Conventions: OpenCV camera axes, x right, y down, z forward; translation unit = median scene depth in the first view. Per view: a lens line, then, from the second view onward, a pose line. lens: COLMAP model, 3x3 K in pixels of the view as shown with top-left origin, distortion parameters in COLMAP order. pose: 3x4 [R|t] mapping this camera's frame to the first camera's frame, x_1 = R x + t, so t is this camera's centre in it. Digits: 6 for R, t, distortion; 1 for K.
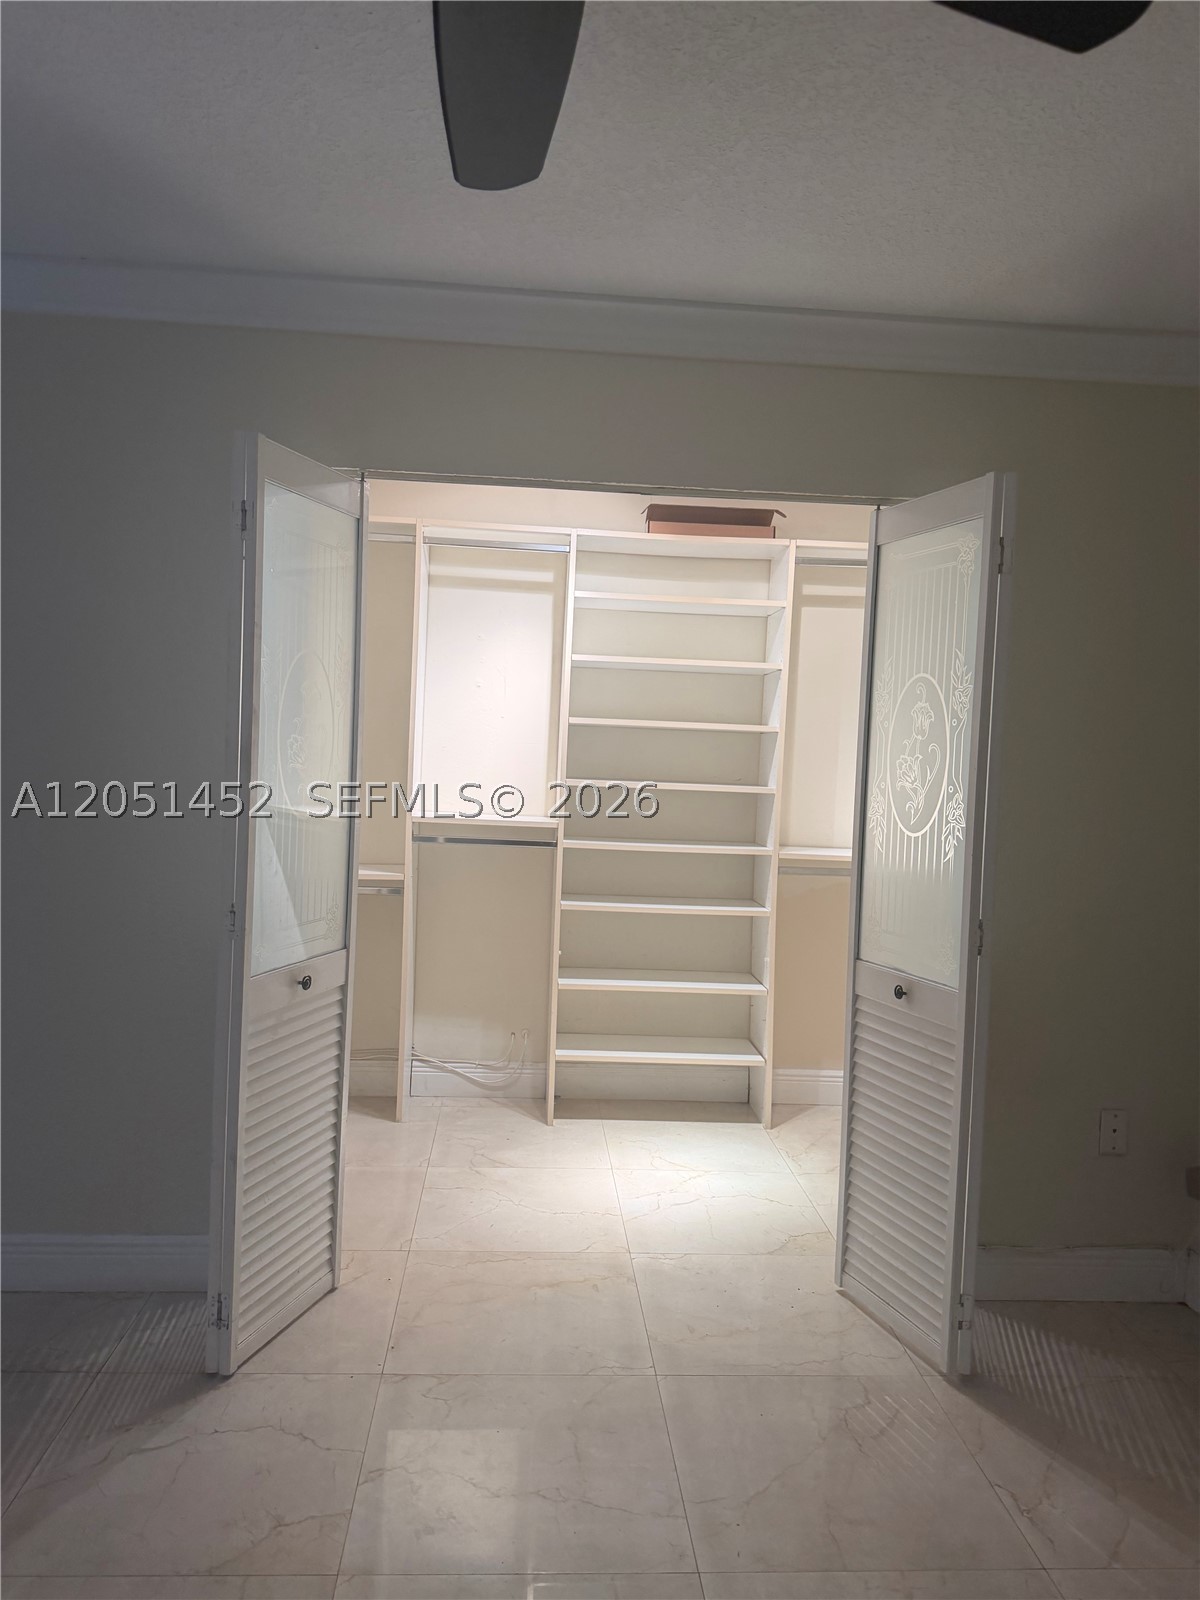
lens RADIAL K [[1116.4, 0, 600.0], [0, 1116.4, 800.0], [0, 0, 1]] dist [0.002363, -0.010293]
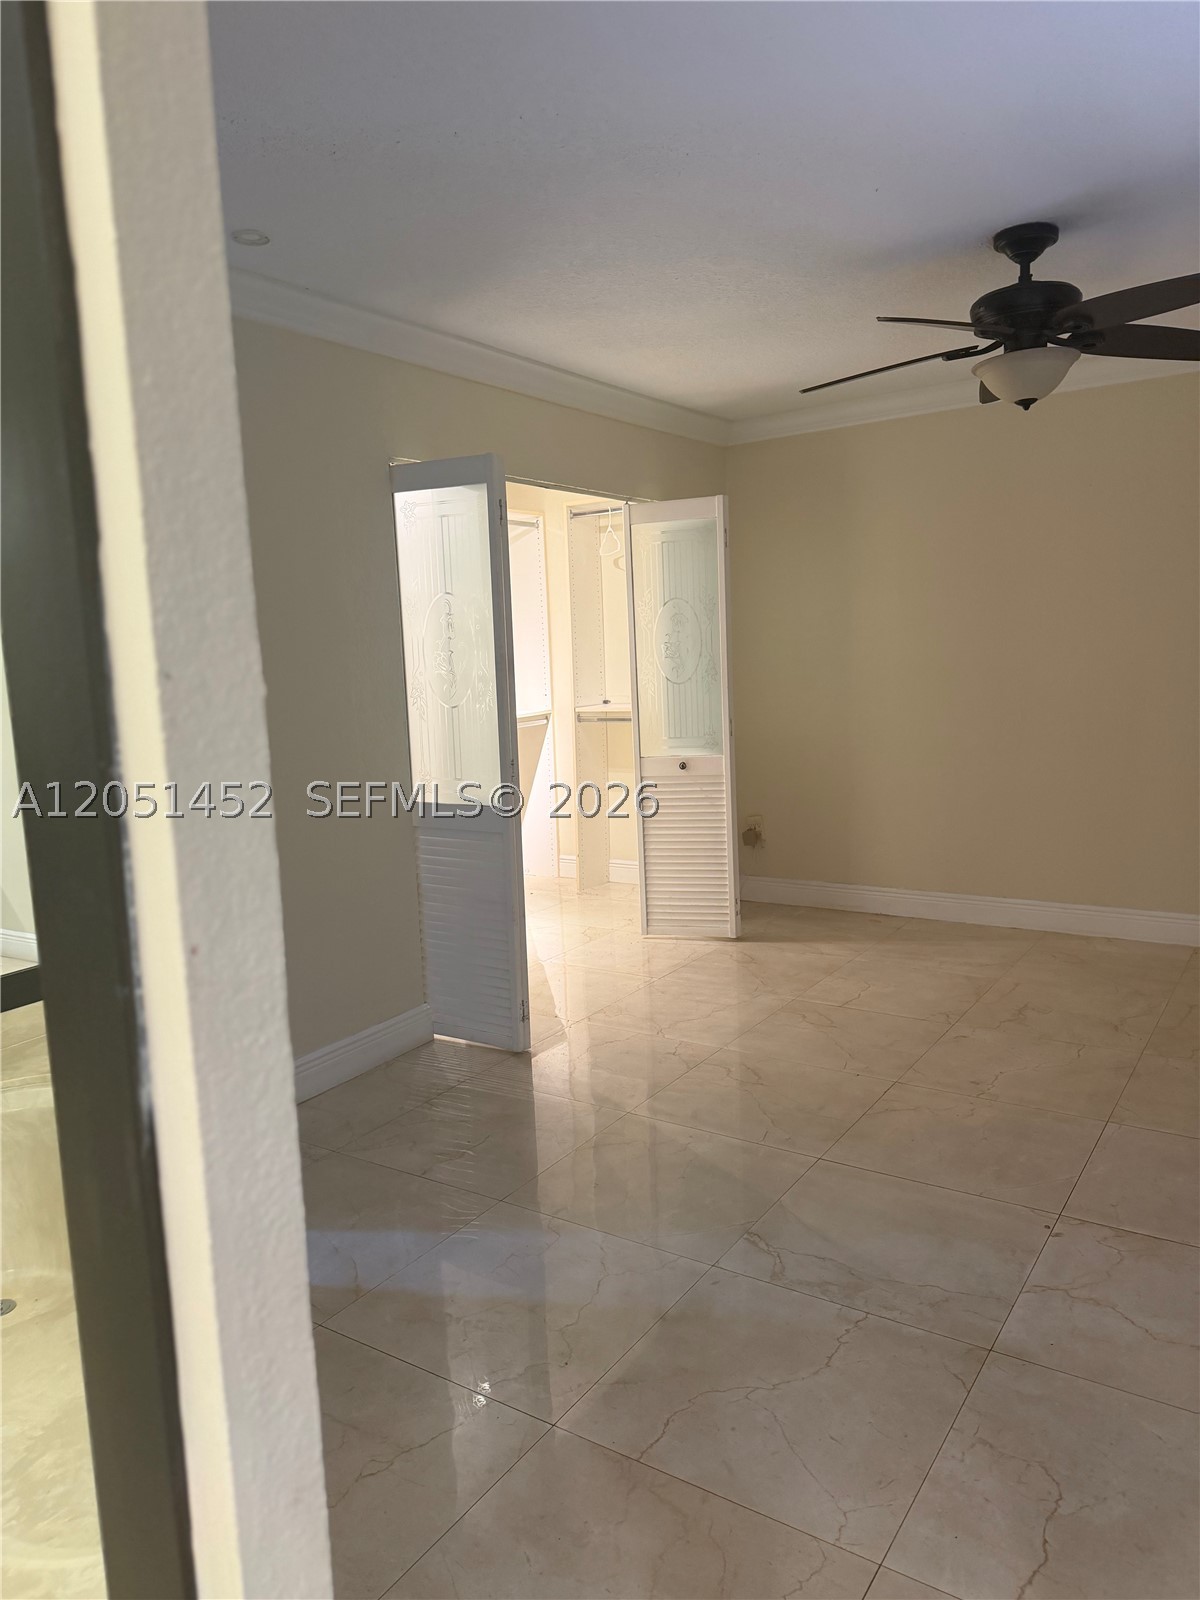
lens RADIAL K [[1116.4, 0, 600.0], [0, 1116.4, 800.0], [0, 0, 1]] dist [0.002363, -0.010293]
pose [[0.596155, -0.170364, 0.784586, -1.331329], [0.079930, 0.984966, 0.153141, -0.075873], [-0.798881, -0.028584, 0.600810, -0.044911]]
